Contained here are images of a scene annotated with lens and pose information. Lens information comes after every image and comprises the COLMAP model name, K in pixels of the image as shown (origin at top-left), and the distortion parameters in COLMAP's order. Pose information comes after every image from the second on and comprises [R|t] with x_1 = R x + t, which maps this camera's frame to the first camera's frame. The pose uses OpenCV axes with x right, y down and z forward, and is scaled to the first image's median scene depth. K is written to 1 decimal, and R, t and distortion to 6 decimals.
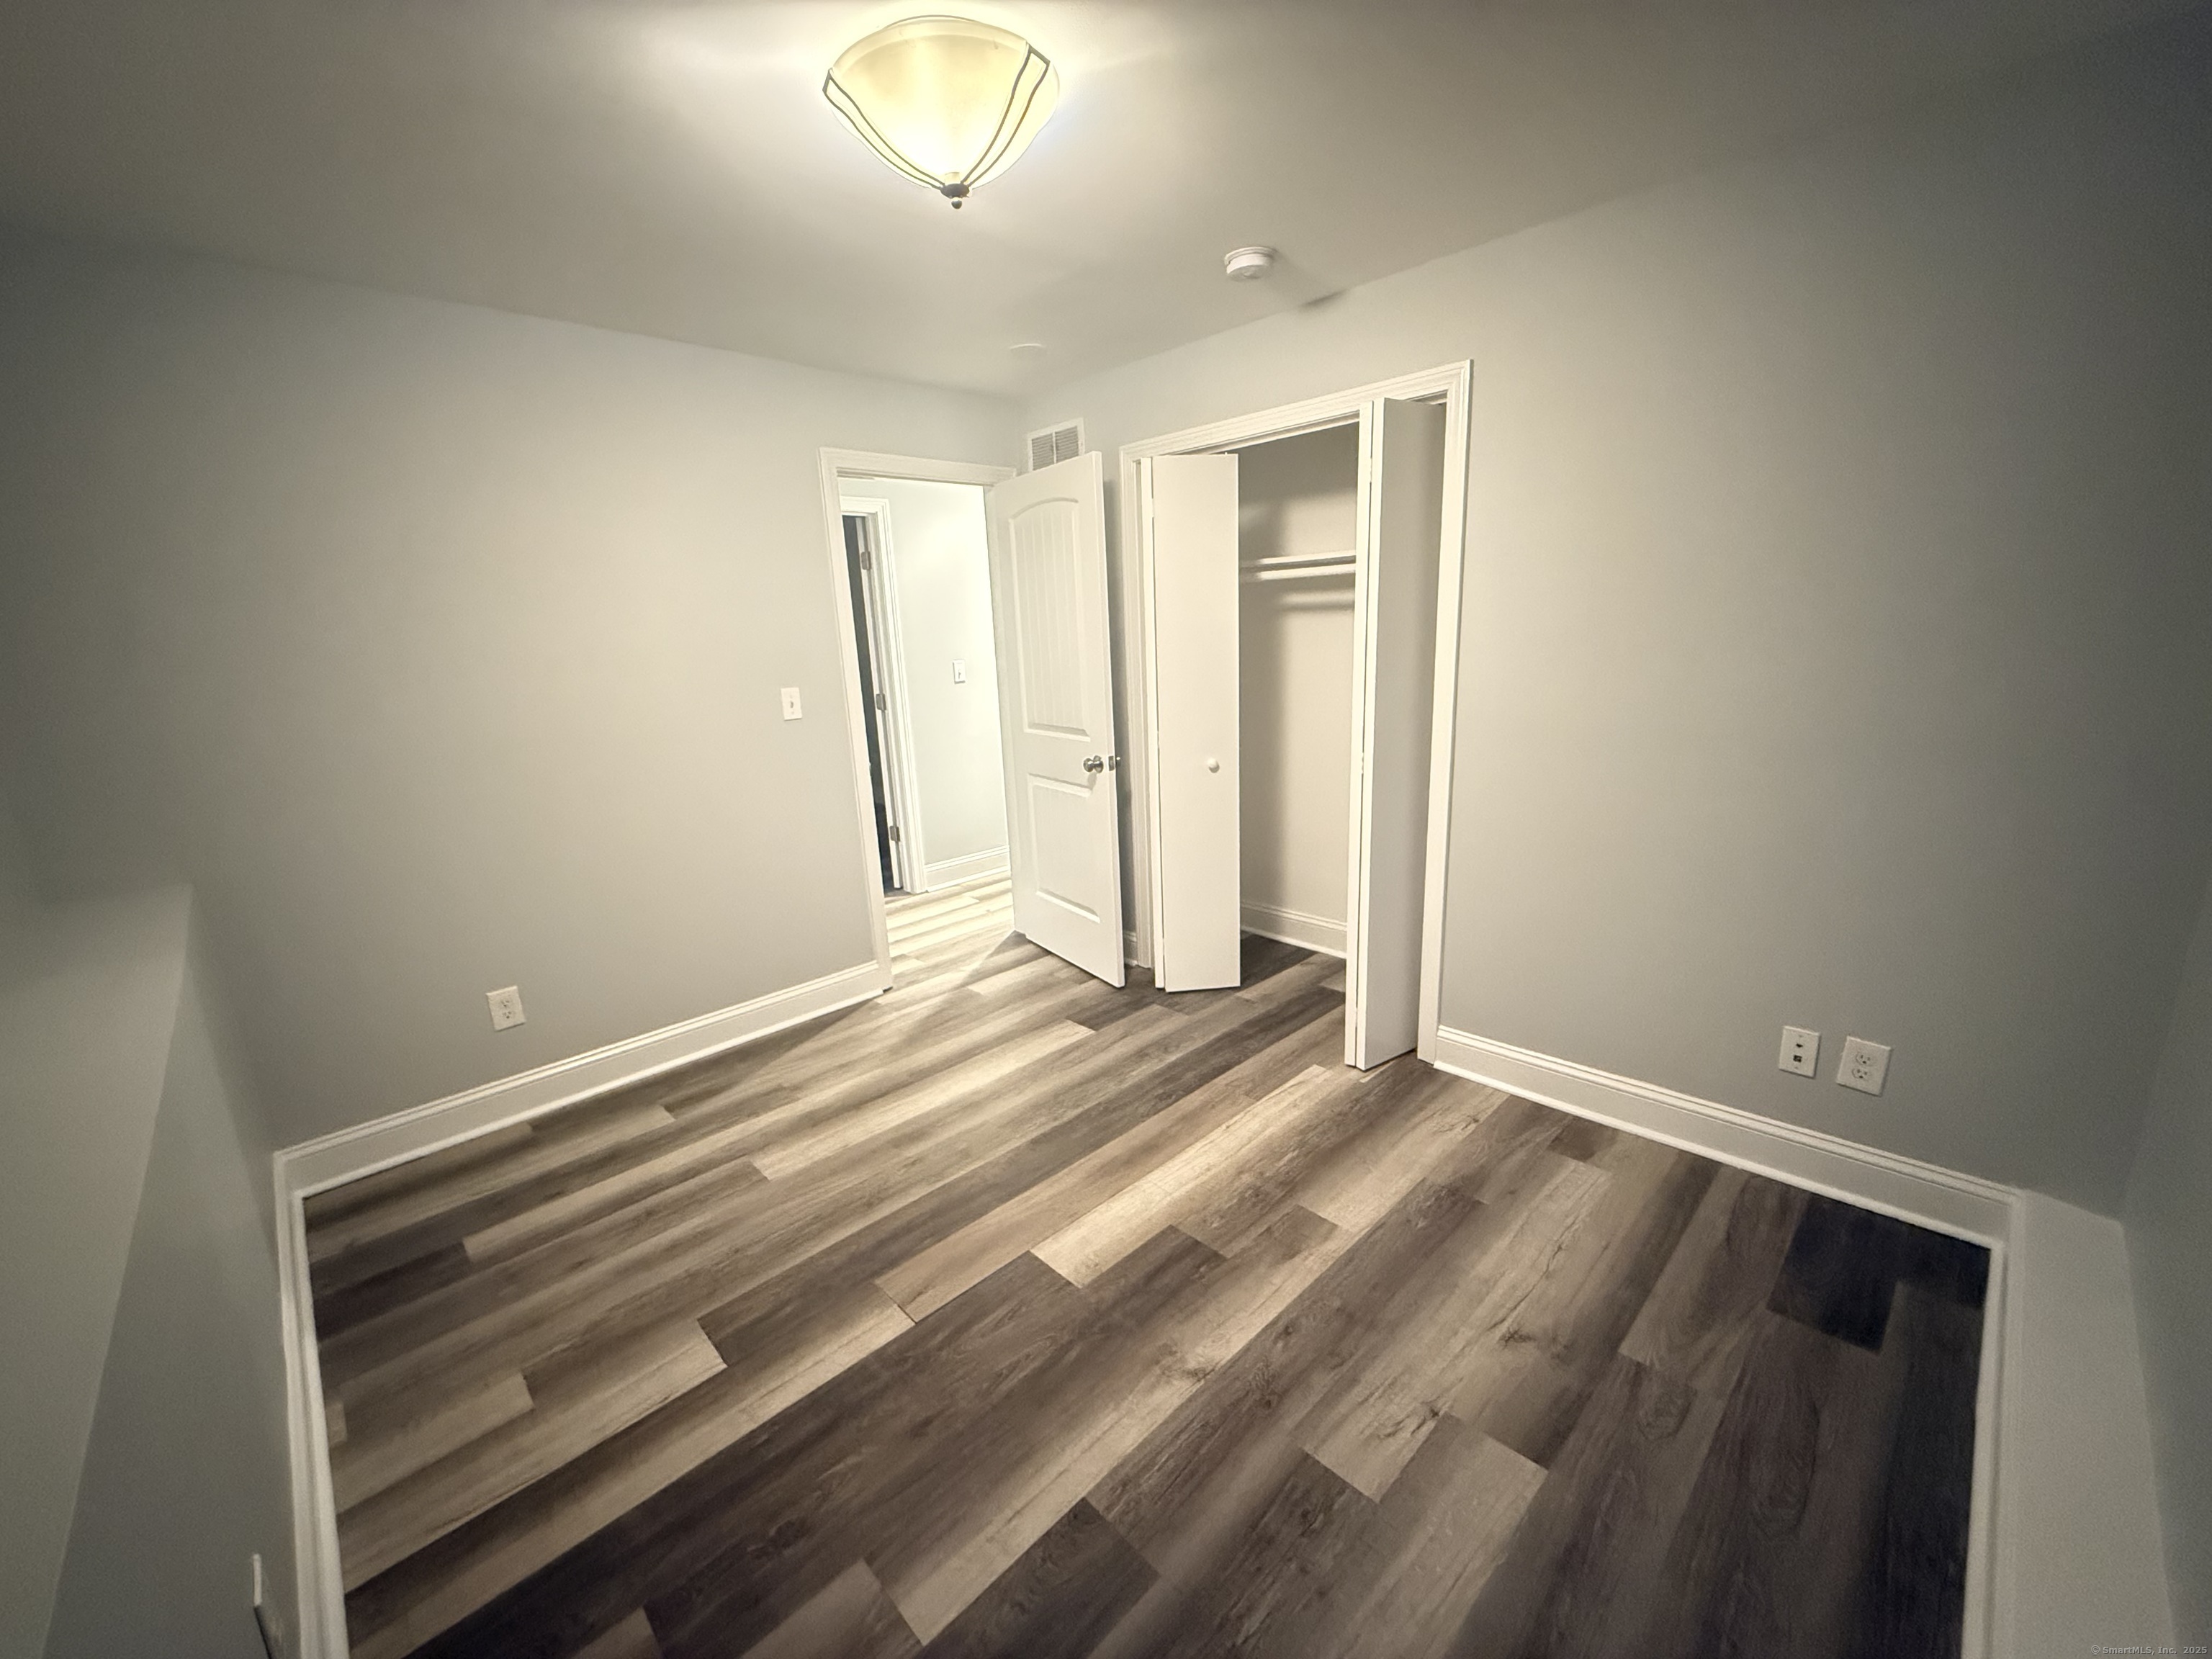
lens RADIAL K [[882.0, 0, 1104.0], [0, 882.0, 827.0], [0, 0, 1]] dist [0.000351, 0.000623]
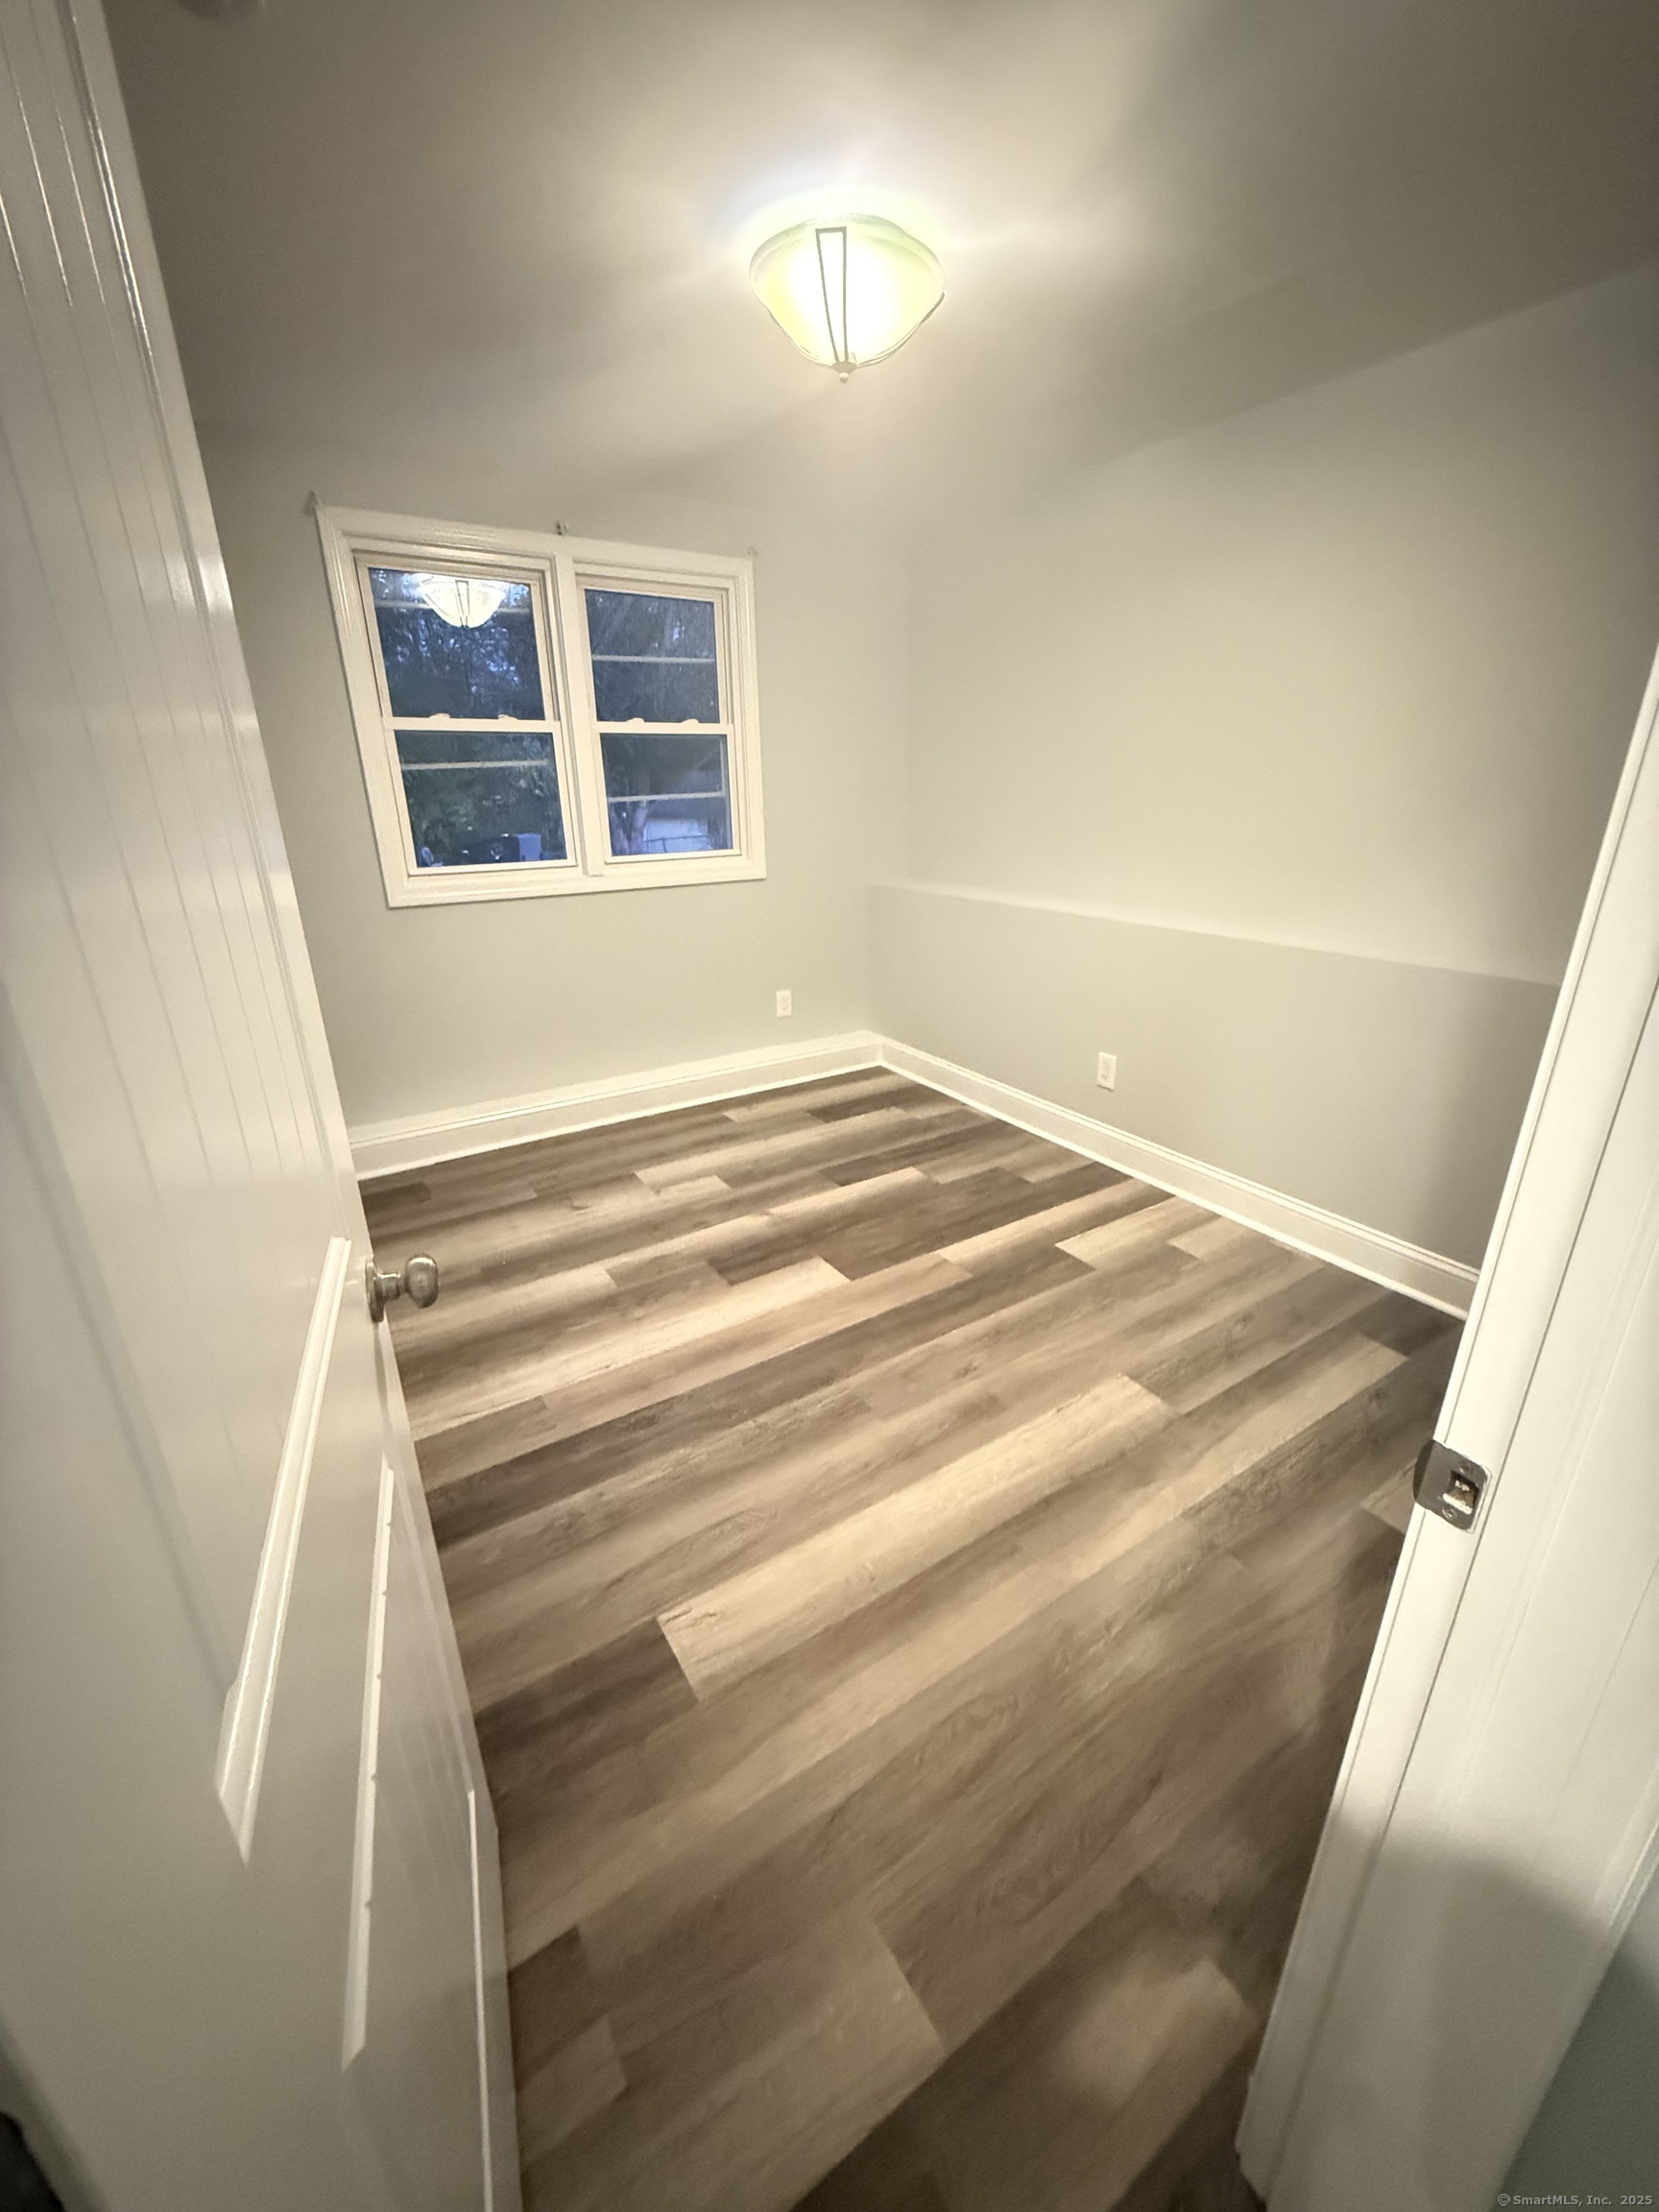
lens RADIAL K [[882.0, 0, 832.8], [0, 882.0, 1105.0], [0, 0, 1]] dist [0.000351, 0.000623]
pose [[-0.980635, -0.013540, 0.195378, -0.281170], [0.095604, 0.837571, 0.537898, -0.369559], [-0.170926, 0.546160, -0.820057, 1.774130]]
